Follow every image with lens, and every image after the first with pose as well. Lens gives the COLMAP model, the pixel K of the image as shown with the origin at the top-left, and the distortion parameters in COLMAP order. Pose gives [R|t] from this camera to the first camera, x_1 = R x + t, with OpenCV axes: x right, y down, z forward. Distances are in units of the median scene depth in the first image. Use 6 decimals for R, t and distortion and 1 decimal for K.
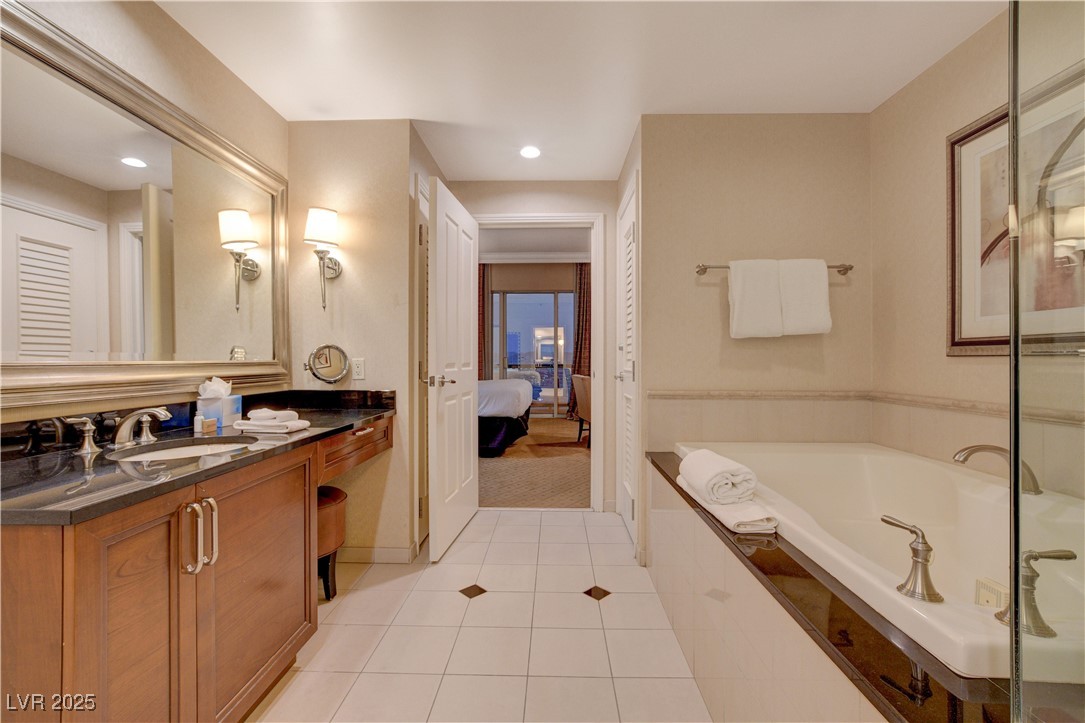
lens RADIAL K [[470.7, 0, 541.3], [0, 470.7, 359.1], [0, 0, 1]] dist [-0.013873, 0.001240]
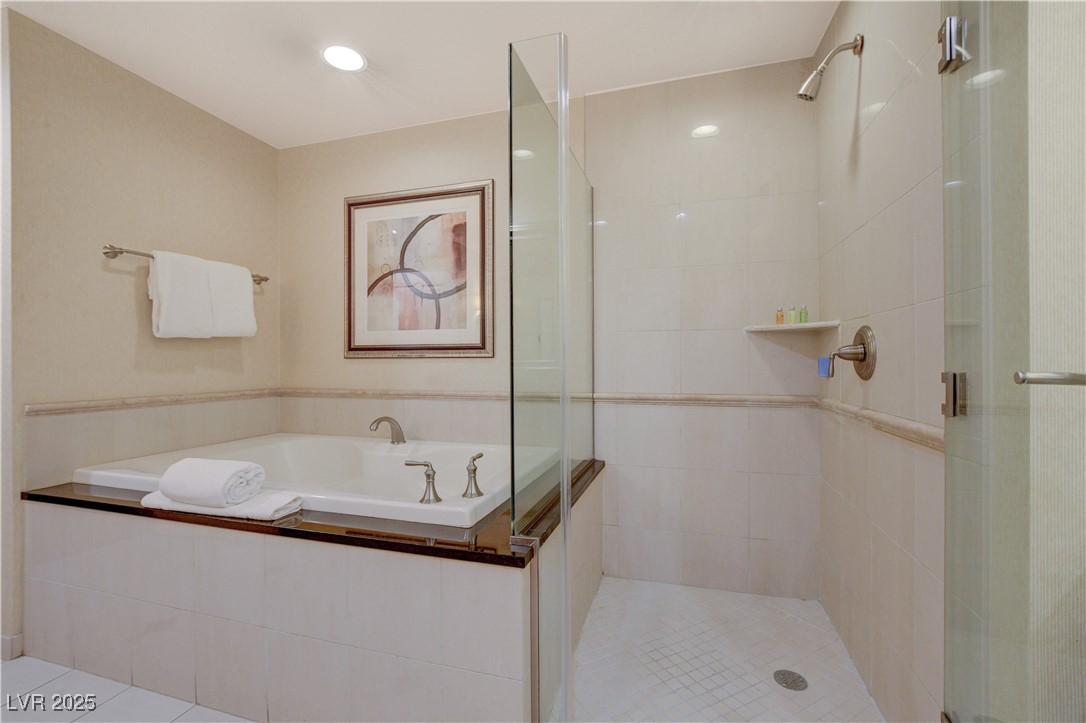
lens RADIAL K [[473.5, 0, 544.2], [0, 473.5, 361.6], [0, 0, 1]] dist [-0.028042, 0.009726]
pose [[0.258871, -0.003758, 0.965905, -0.258295], [0.003758, 0.999989, 0.002883, 0.001676], [-0.965905, 0.002883, 0.258882, 0.063270]]
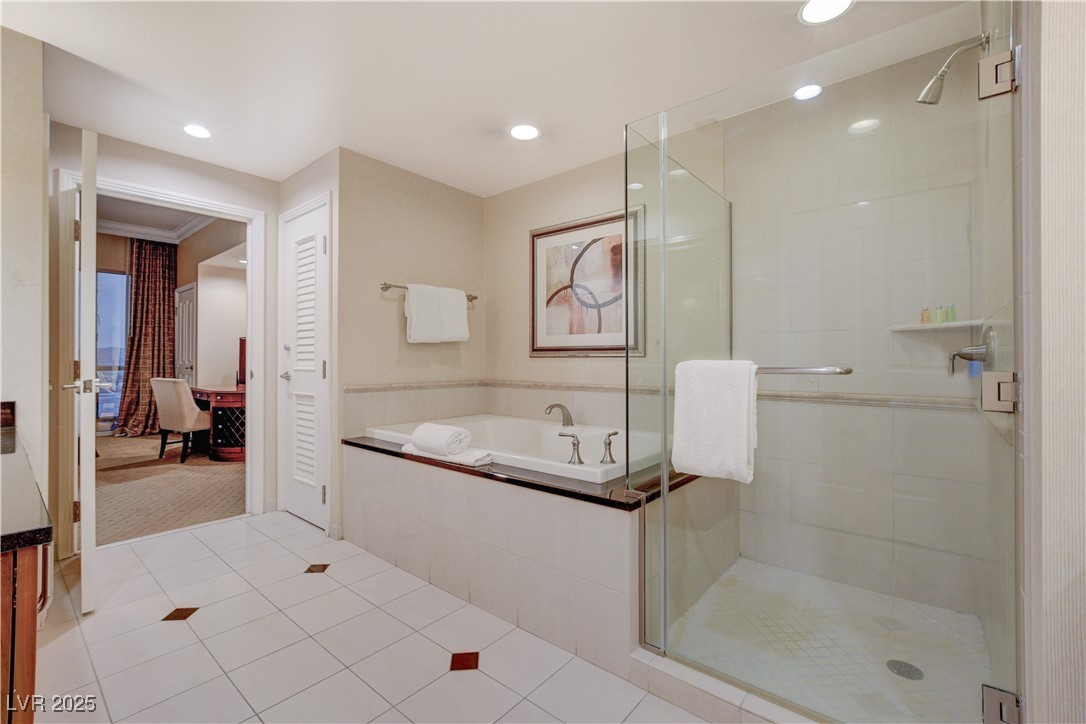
lens RADIAL K [[471.2, 0, 541.8], [0, 471.2, 359.6], [0, 0, 1]] dist [-0.013873, 0.001240]
pose [[0.621624, -0.000924, 0.783315, -0.391849], [0.000328, 1.000000, 0.000919, 0.000978], [-0.783316, -0.000314, 0.621624, -0.103580]]
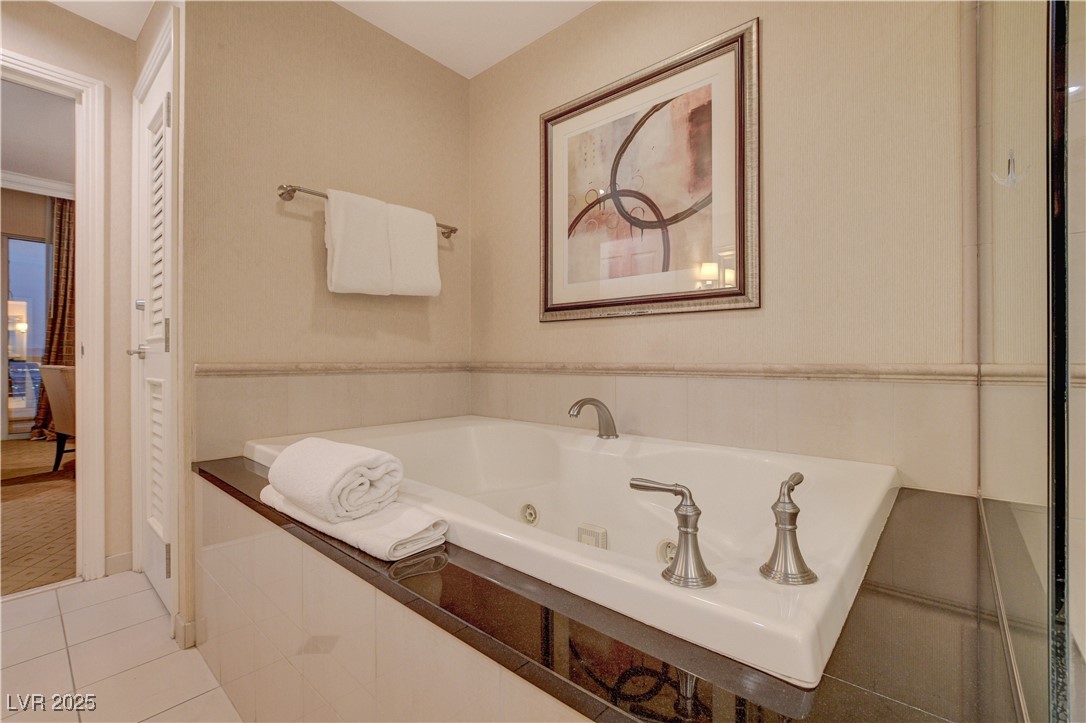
lens RADIAL K [[471.2, 0, 541.8], [0, 471.2, 359.1], [0, 0, 1]] dist [-0.013873, 0.001240]
pose [[0.637741, -0.002265, 0.770247, 0.042885], [0.000565, 0.999997, 0.002473, 0.061593], [-0.770250, -0.001142, 0.637741, 0.261933]]
